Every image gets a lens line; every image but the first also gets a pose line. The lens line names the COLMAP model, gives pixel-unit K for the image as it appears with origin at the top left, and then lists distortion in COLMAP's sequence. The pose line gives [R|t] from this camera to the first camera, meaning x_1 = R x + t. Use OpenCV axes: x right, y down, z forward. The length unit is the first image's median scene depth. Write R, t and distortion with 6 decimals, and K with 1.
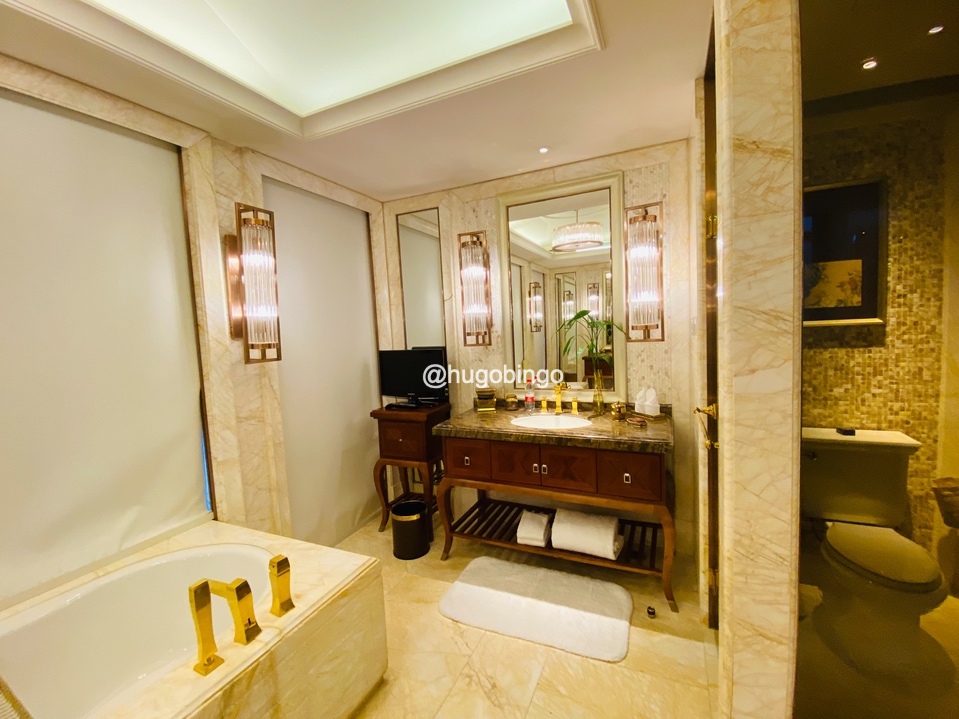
lens RADIAL K [[417.3, 0, 473.6], [0, 417.3, 355.9], [0, 0, 1]] dist [0.001364, -0.000320]
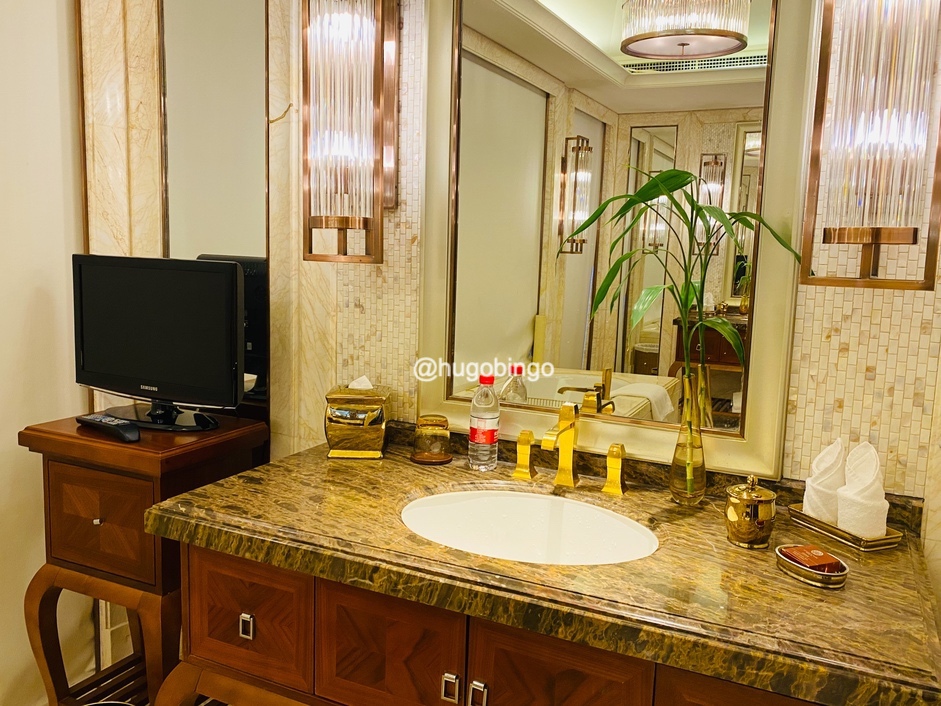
lens RADIAL K [[797.5, 0, 470.5], [0, 797.5, 353.0], [0, 0, 1]] dist [0.030097, -0.060978]
pose [[0.996740, 0.080660, 0.001797, 0.117664], [-0.080607, 0.994635, 0.064836, -0.001098], [0.003442, -0.064770, 0.997894, 0.373104]]
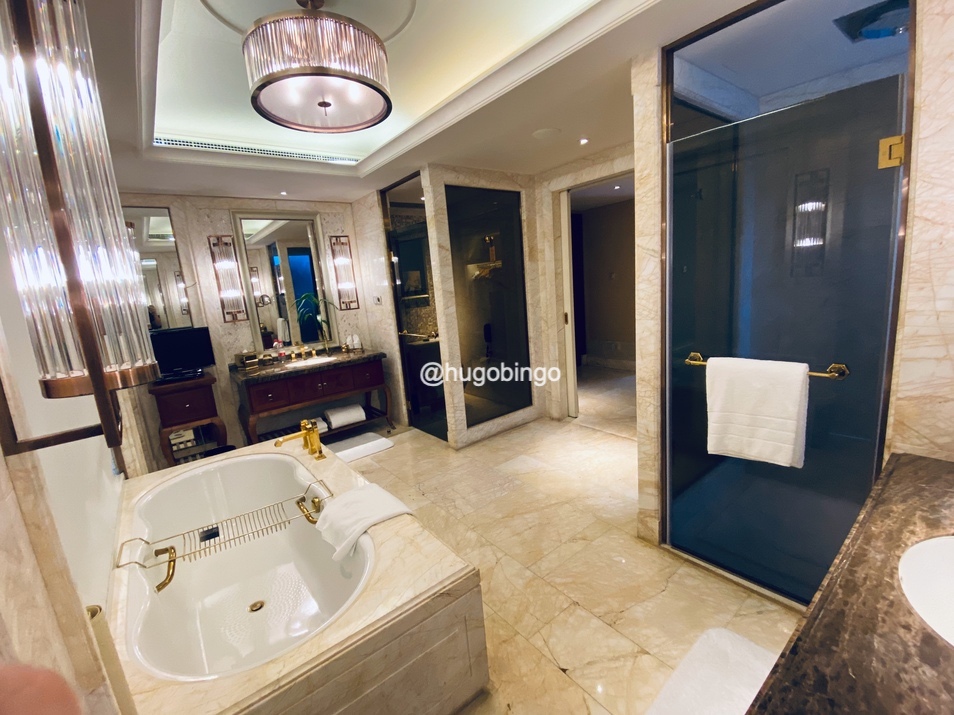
lens RADIAL K [[393.2, 0, 476.3], [0, 393.2, 352.7], [0, 0, 1]] dist [0.044179, -0.033673]
pose [[0.456185, -0.143253, 0.878279, -0.790591], [0.130411, 0.987064, 0.093260, 0.055502], [-0.880277, 0.071994, 0.468966, -0.269393]]
